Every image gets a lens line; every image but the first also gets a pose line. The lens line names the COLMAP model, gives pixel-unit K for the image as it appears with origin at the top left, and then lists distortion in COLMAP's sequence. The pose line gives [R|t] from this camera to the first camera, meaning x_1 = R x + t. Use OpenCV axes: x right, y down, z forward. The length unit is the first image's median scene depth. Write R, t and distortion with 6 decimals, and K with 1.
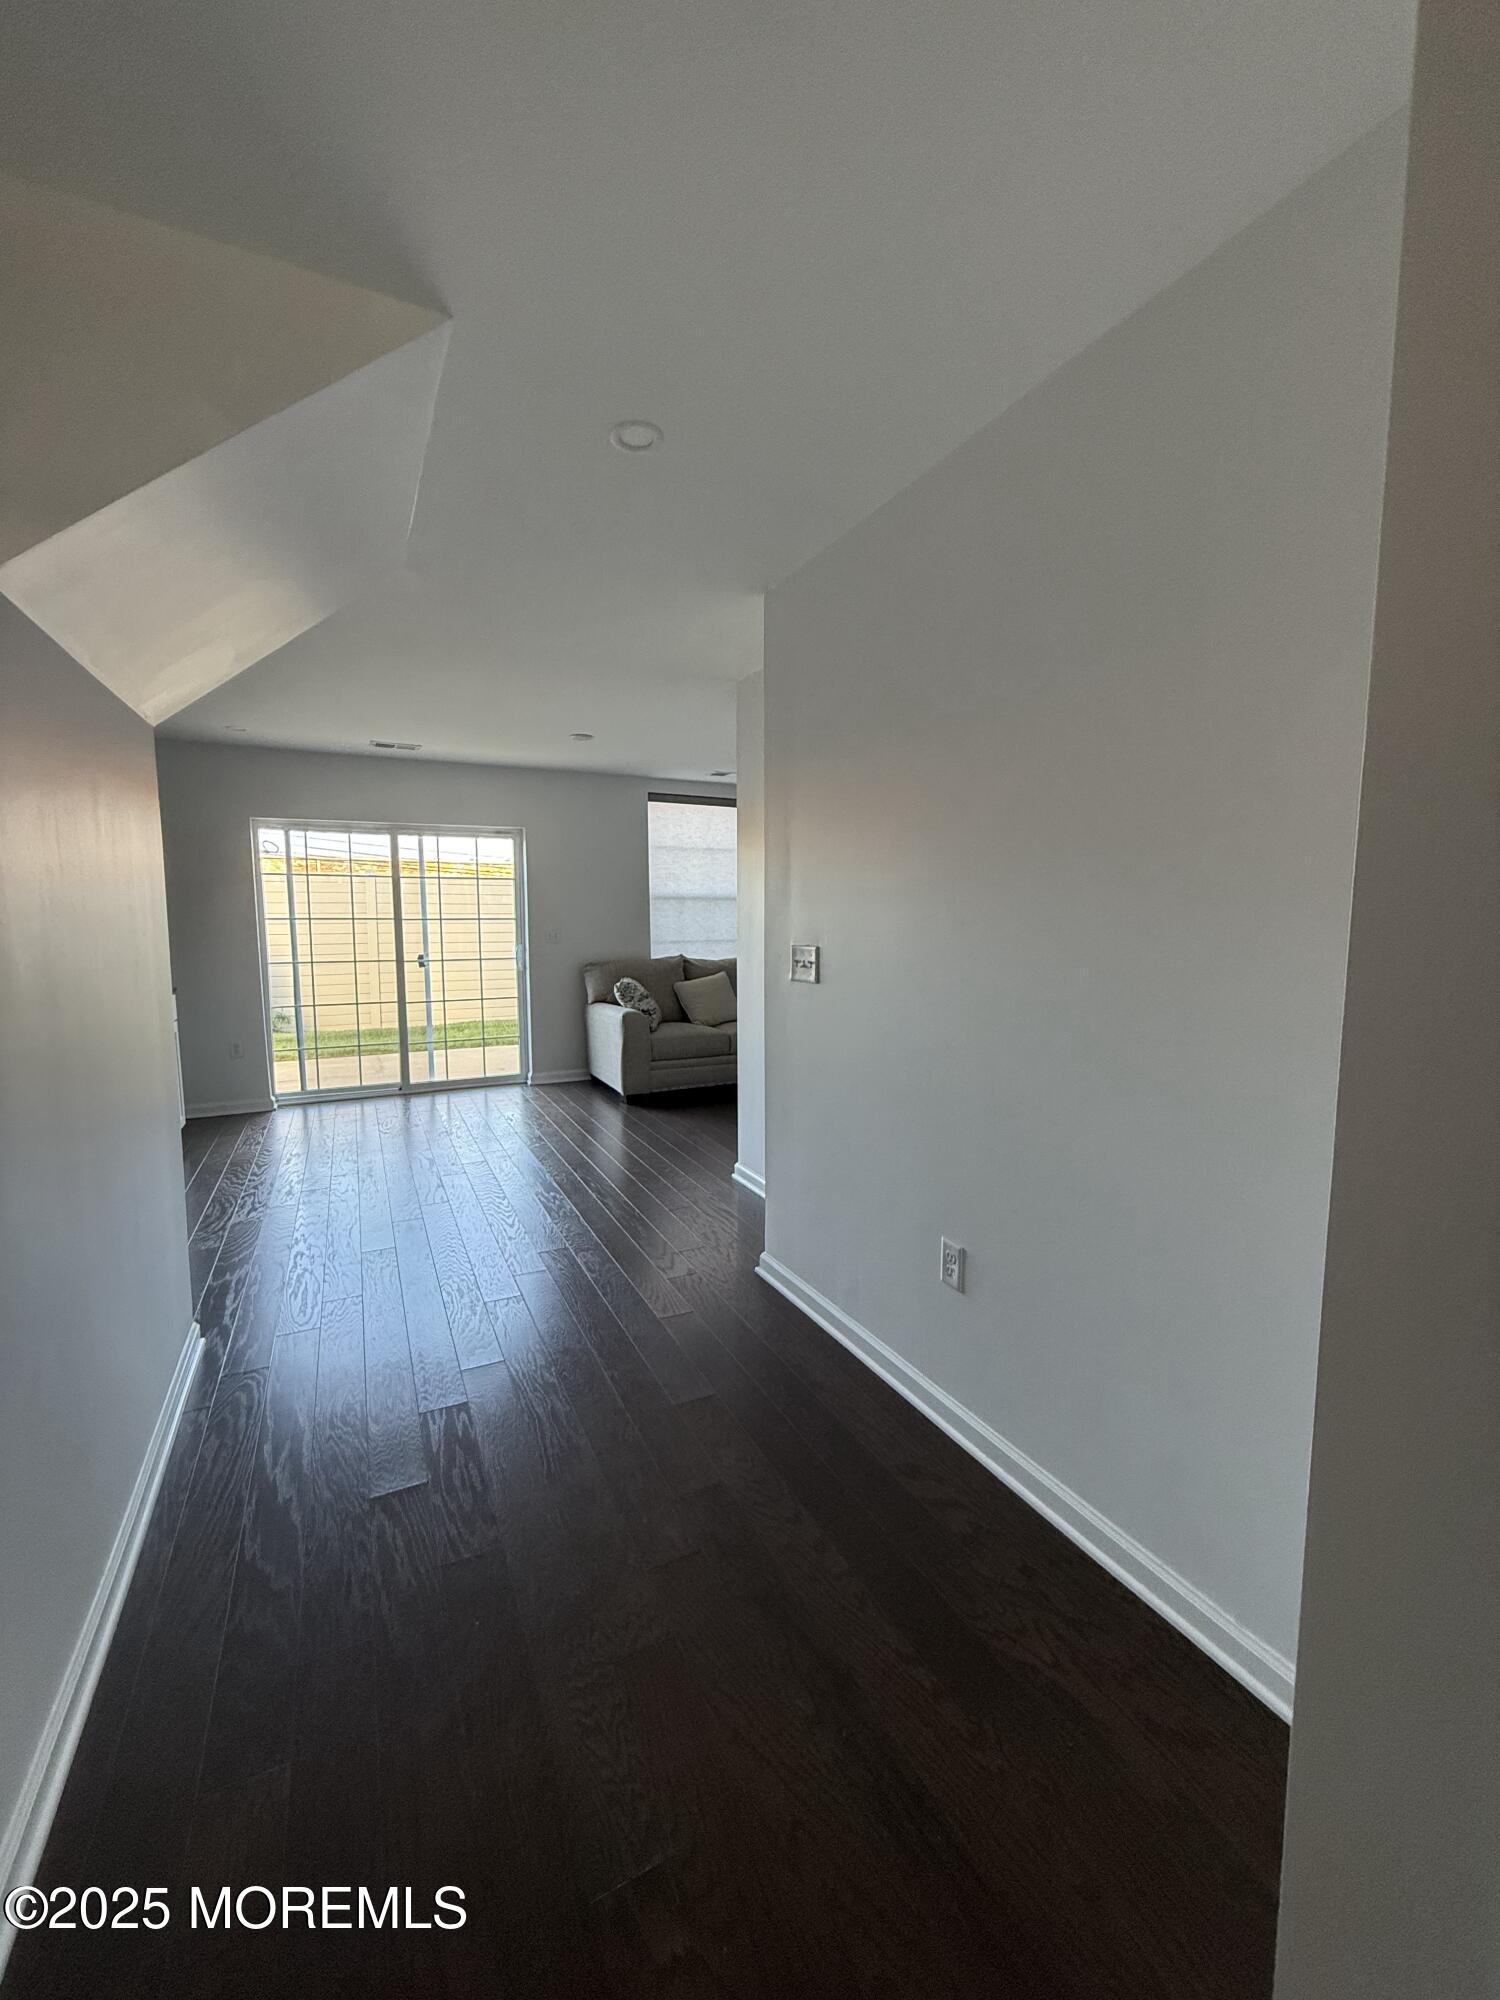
lens RADIAL K [[795.7, 0, 742.3], [0, 795.7, 984.7], [0, 0, 1]] dist [0.001583, -0.000274]
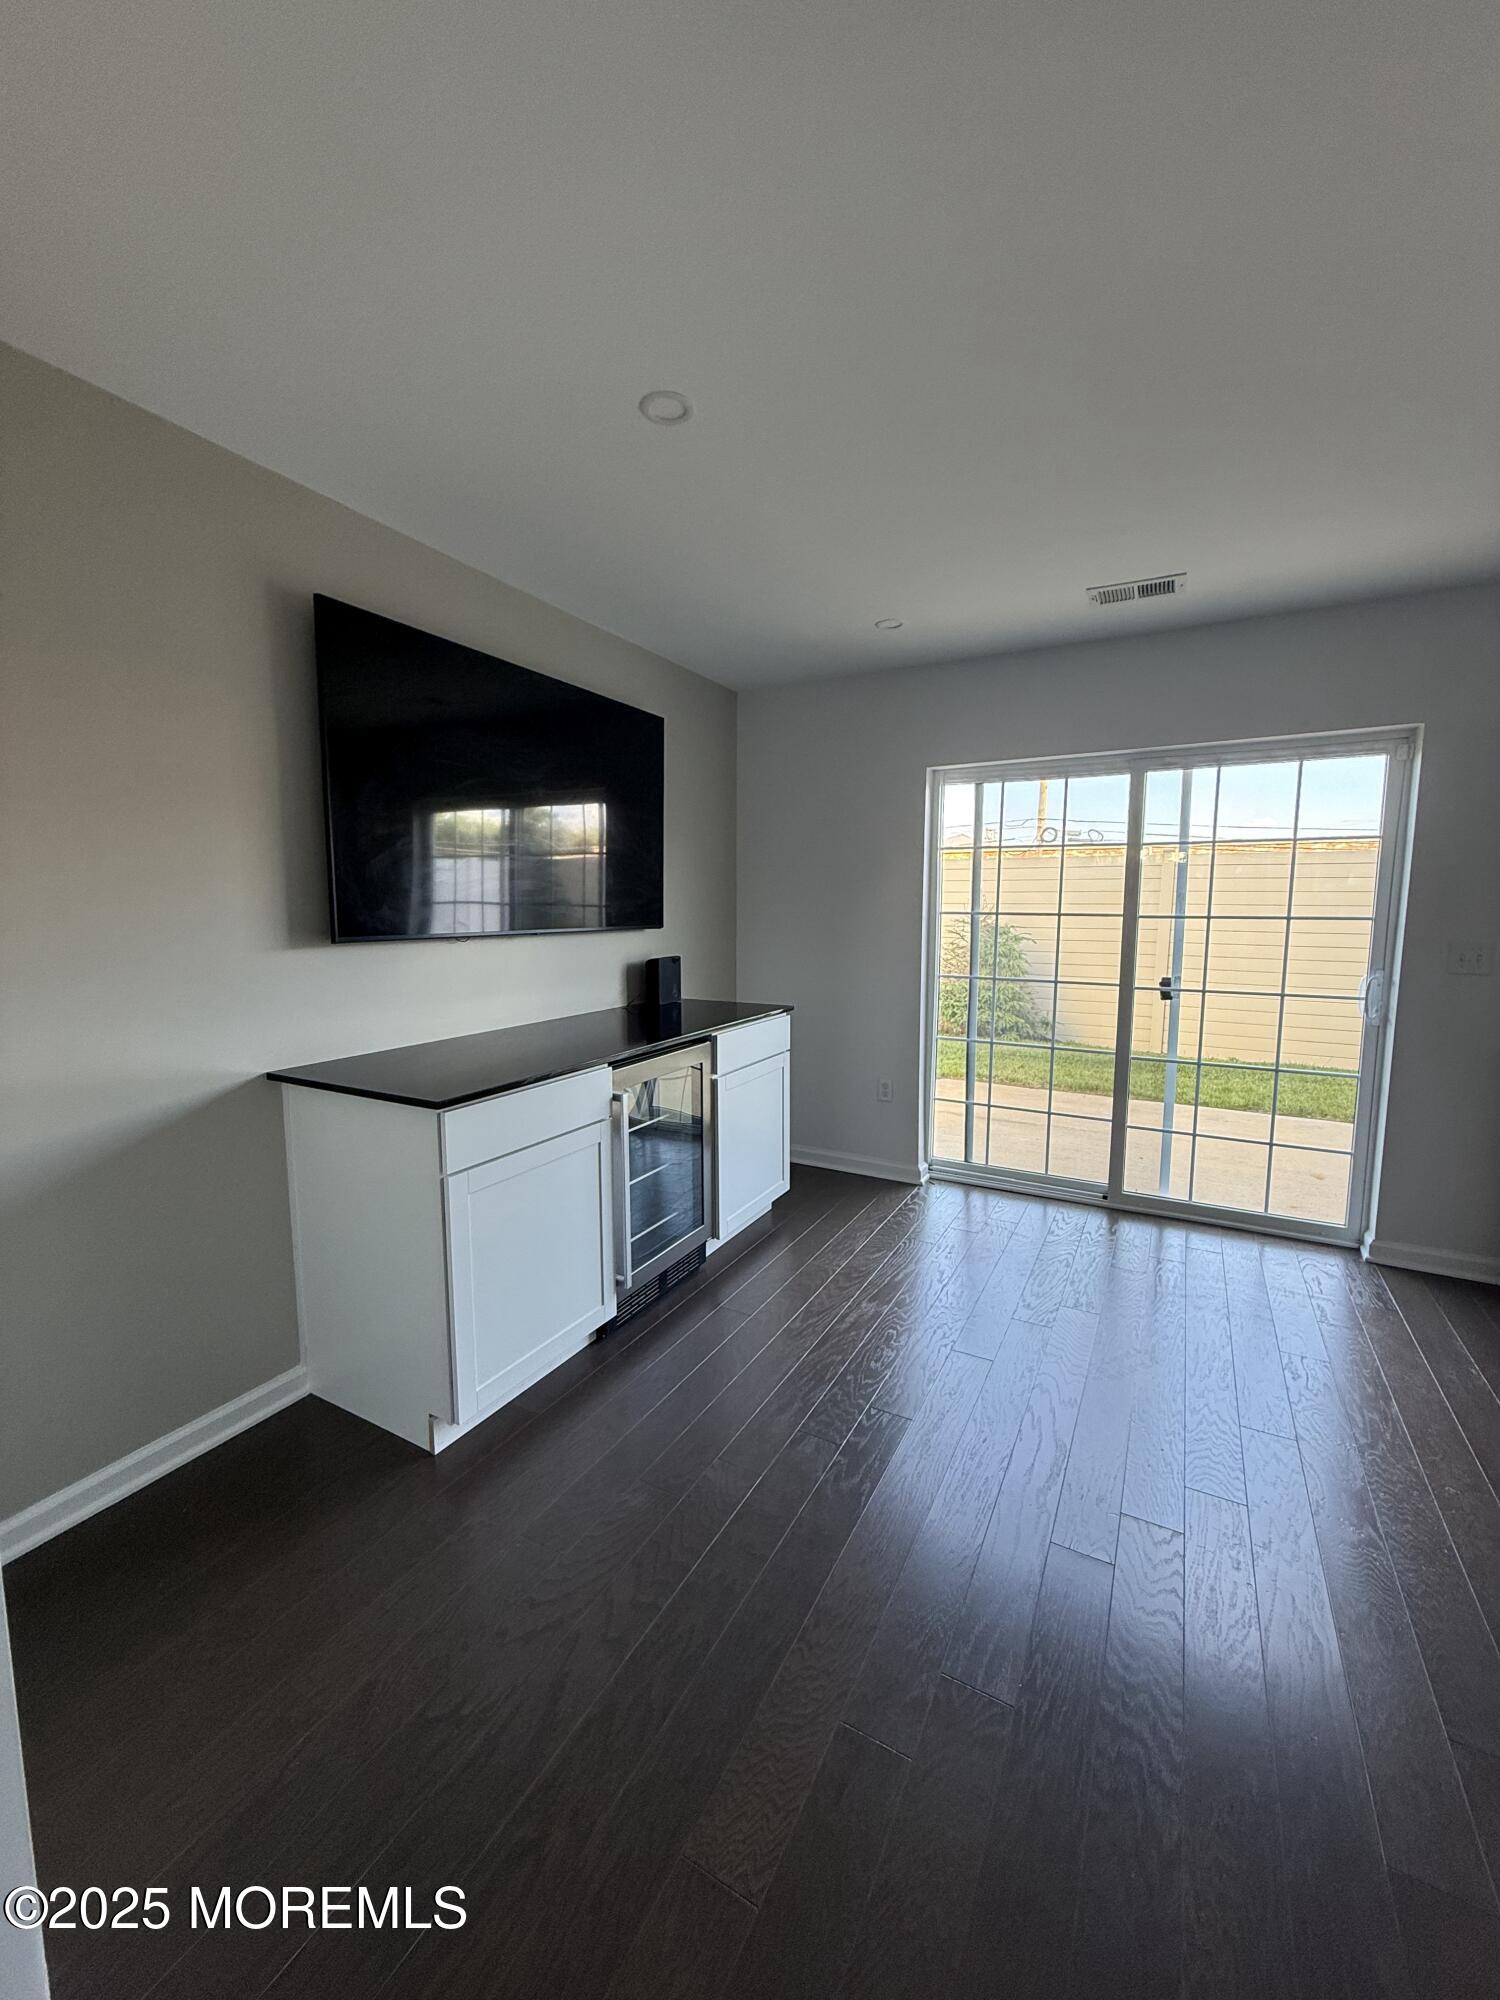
lens RADIAL K [[795.7, 0, 748.1], [0, 795.7, 998.7], [0, 0, 1]] dist [0.001583, -0.000274]
pose [[0.586589, 0.101758, -0.803467, -0.114443], [-0.071110, 0.994715, 0.074065, -0.043398], [0.806757, 0.013689, 0.590725, 0.408764]]
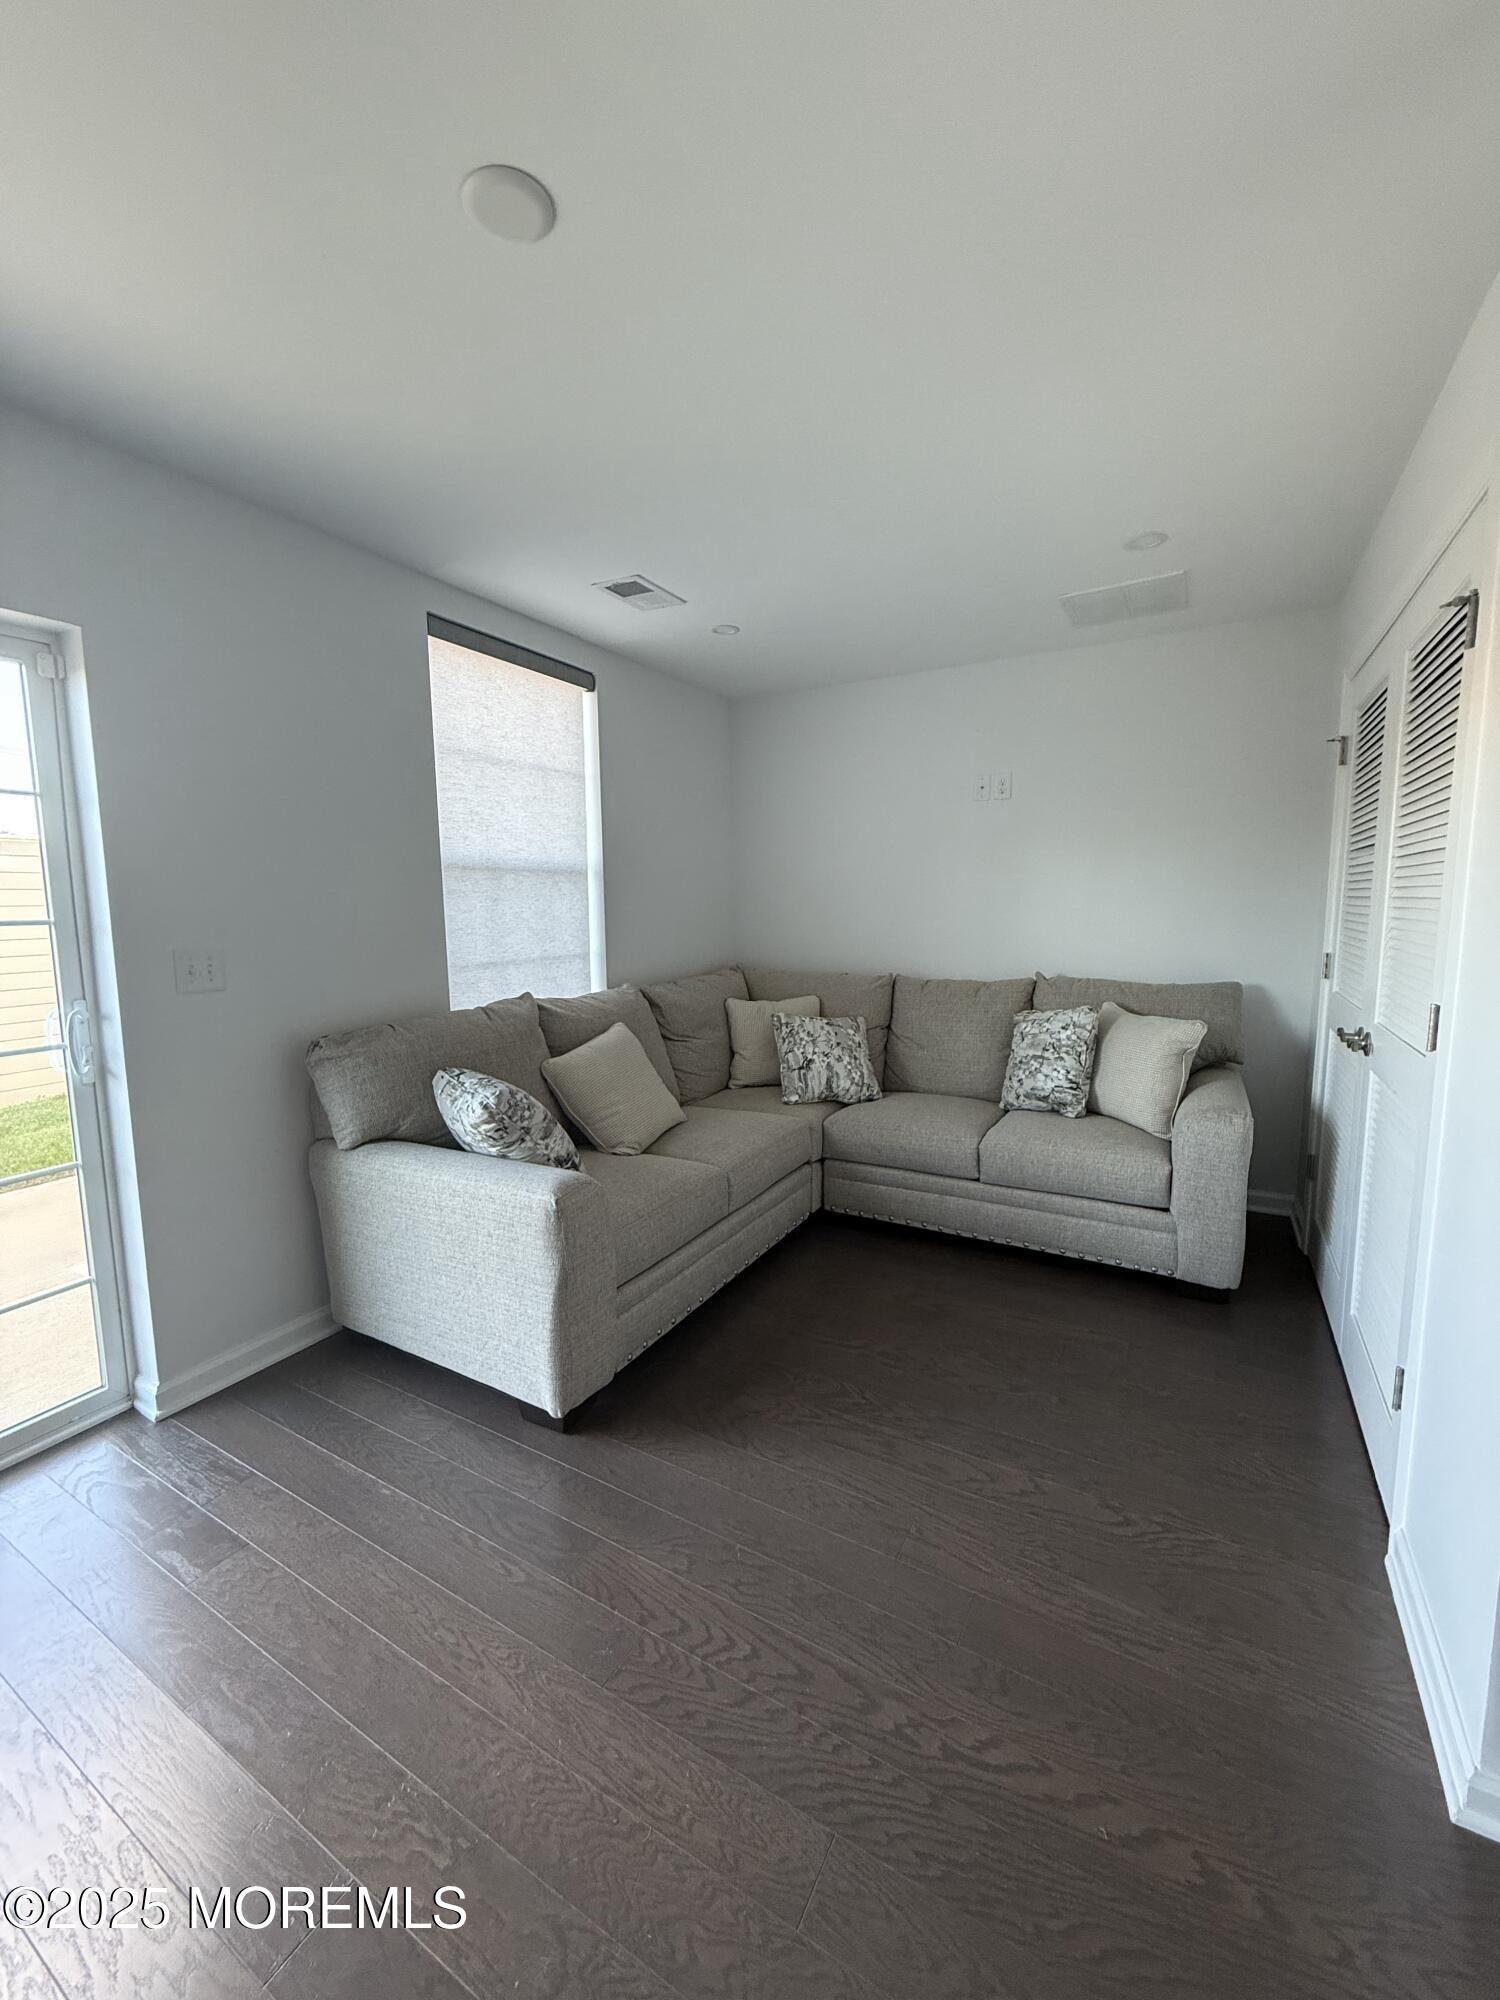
lens RADIAL K [[795.7, 0, 762.1], [0, 795.7, 992.6], [0, 0, 1]] dist [0.001583, -0.000274]
pose [[0.819575, -0.066750, 0.569070, -0.240652], [0.049874, 0.997732, 0.045202, -0.056047], [-0.570797, -0.008665, 0.821046, 0.591669]]
